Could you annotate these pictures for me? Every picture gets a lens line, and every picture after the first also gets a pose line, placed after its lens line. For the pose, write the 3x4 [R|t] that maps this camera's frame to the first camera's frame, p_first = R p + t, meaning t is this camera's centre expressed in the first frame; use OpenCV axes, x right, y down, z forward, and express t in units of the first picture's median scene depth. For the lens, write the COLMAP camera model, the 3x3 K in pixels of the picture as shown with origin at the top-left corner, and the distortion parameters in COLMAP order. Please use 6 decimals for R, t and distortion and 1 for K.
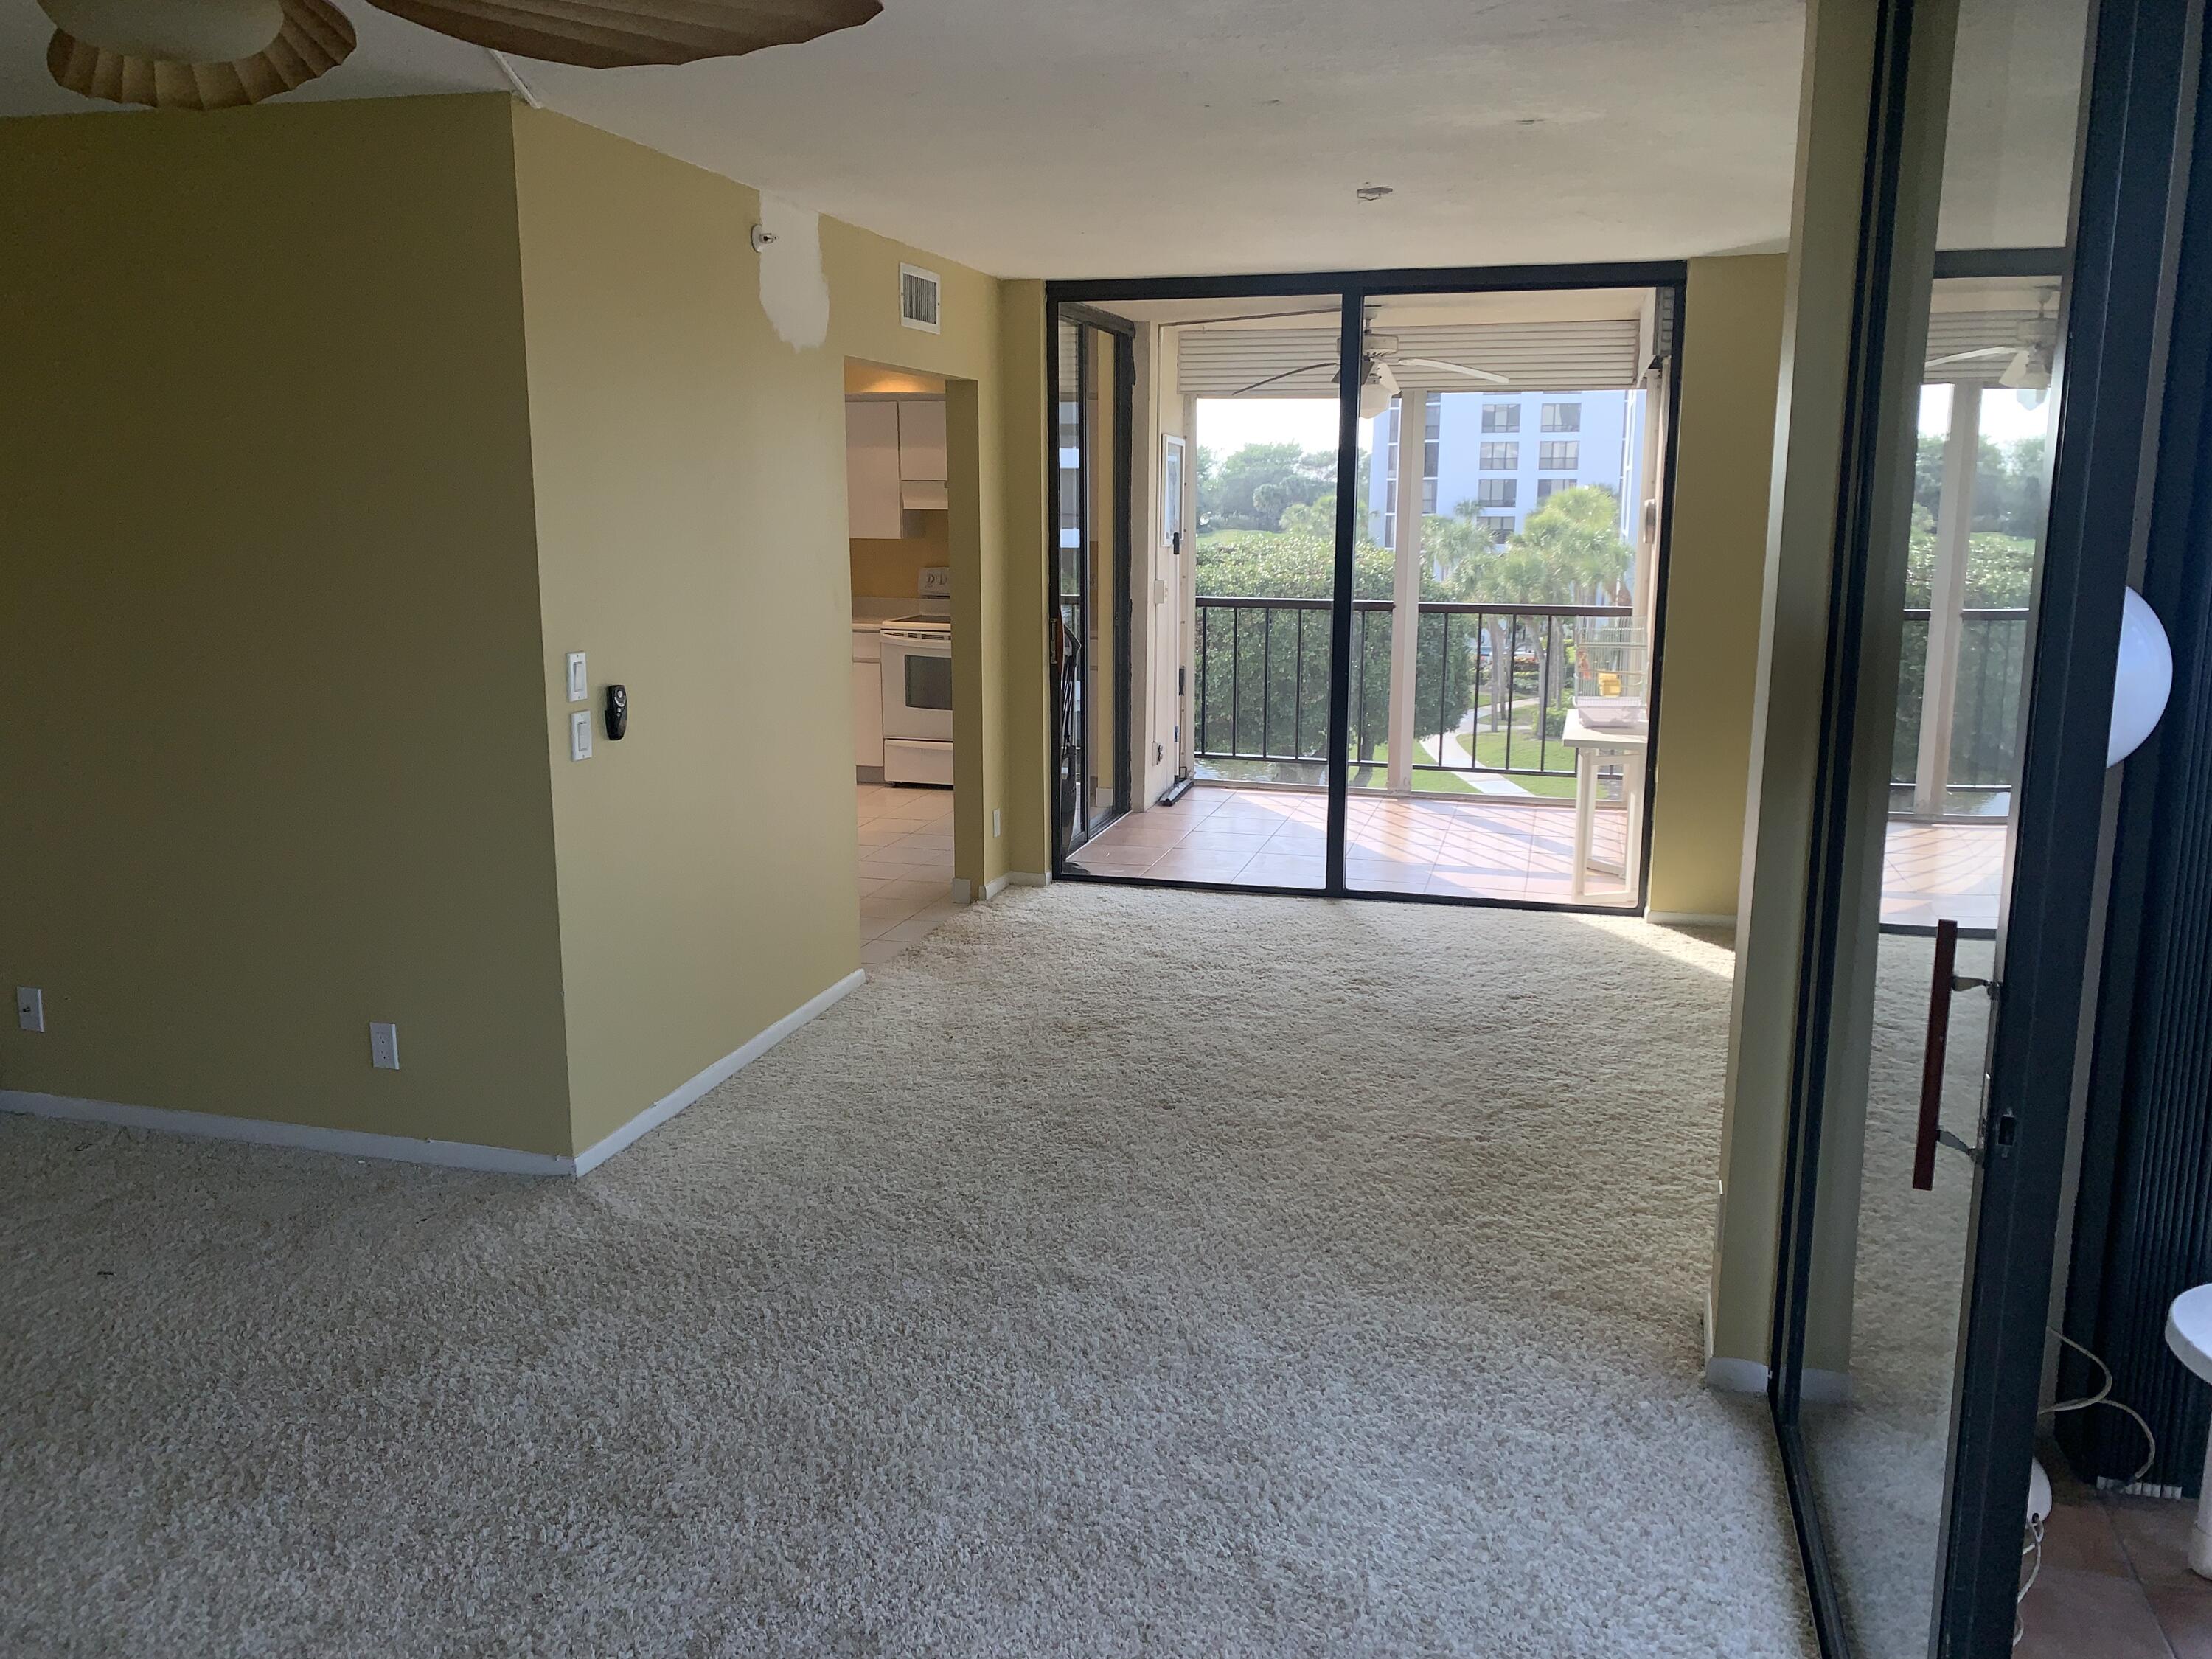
lens RADIAL K [[1705.7, 0, 1112.9], [0, 1705.7, 832.2], [0, 0, 1]] dist [0.044775, -0.033857]
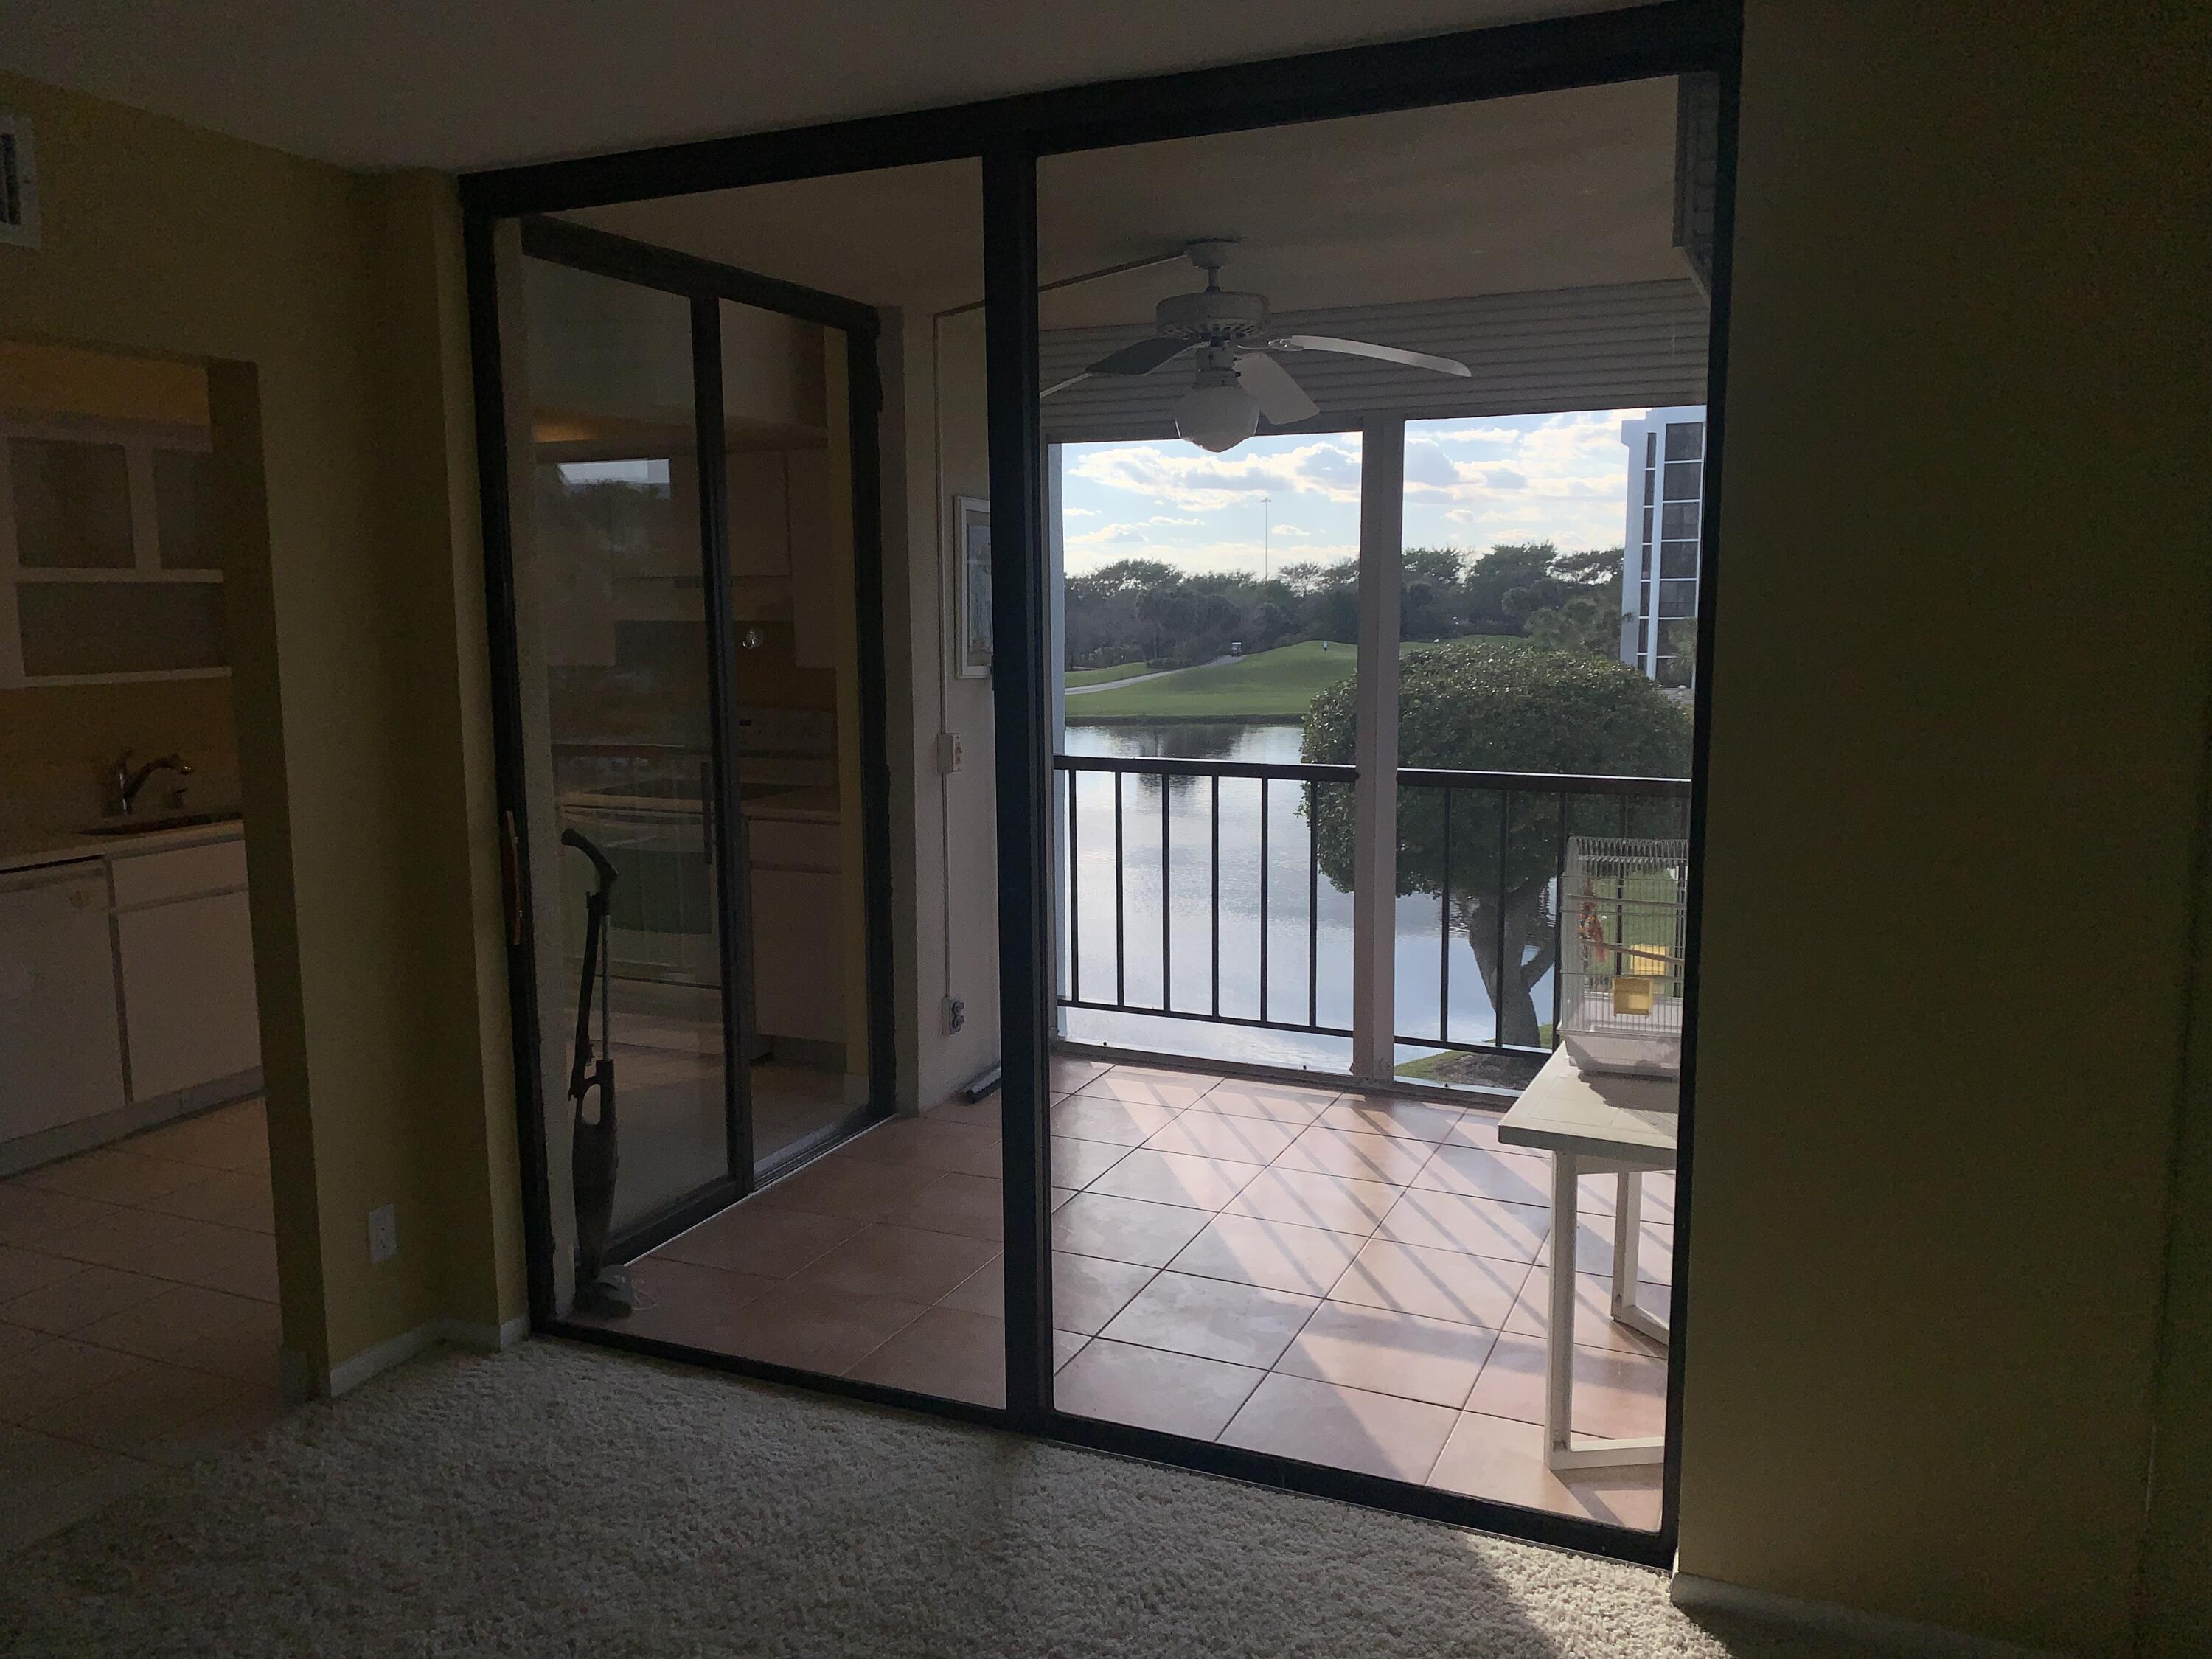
lens RADIAL K [[1705.7, 0, 1112.9], [0, 1705.7, 832.2], [0, 0, 1]] dist [0.044775, -0.033857]
pose [[0.988681, 0.011631, -0.149578, 0.164500], [-0.020685, 0.998037, -0.059118, -0.073190], [0.148597, 0.061543, 0.986981, 0.388775]]
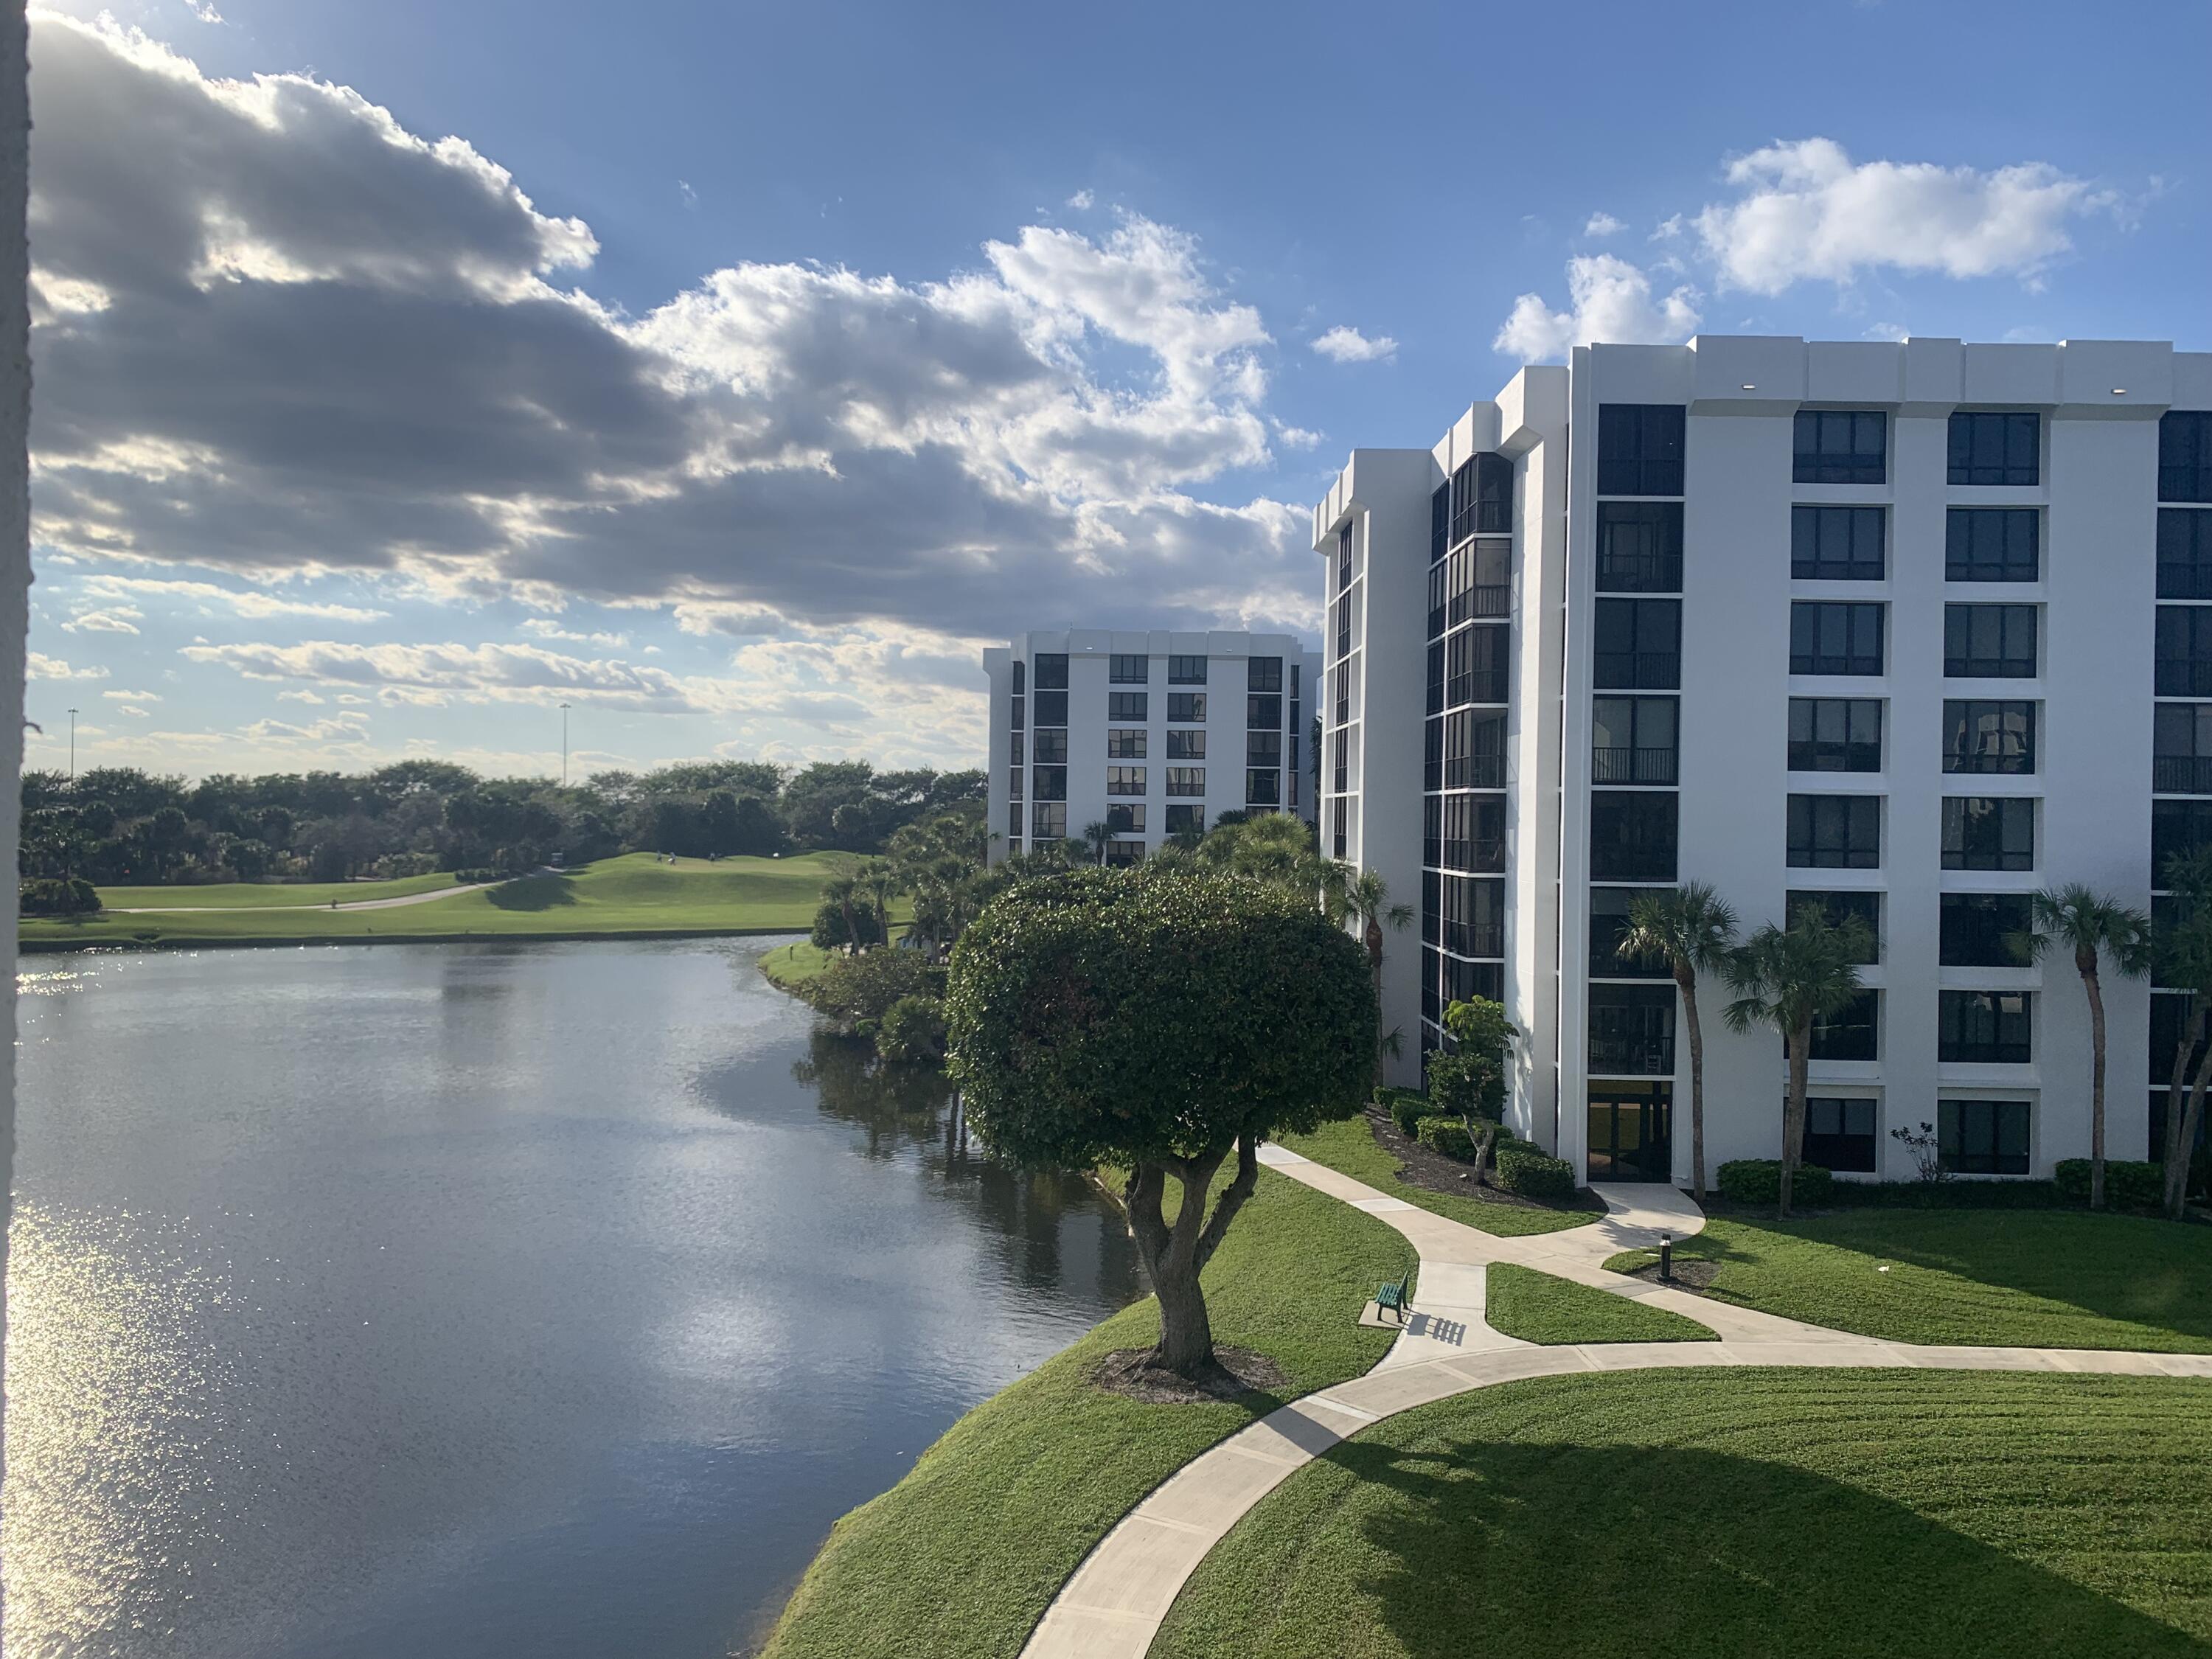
lens RADIAL K [[1661.9, 0, 1086.2], [0, 1661.9, 831.3], [0, 0, 1]] dist [0.120563, -0.270220]
pose [[0.961535, 0.016195, 0.274204, -0.557251], [0.034808, 0.983029, -0.180120, -0.217397], [-0.272467, 0.182736, 0.944653, 1.162923]]
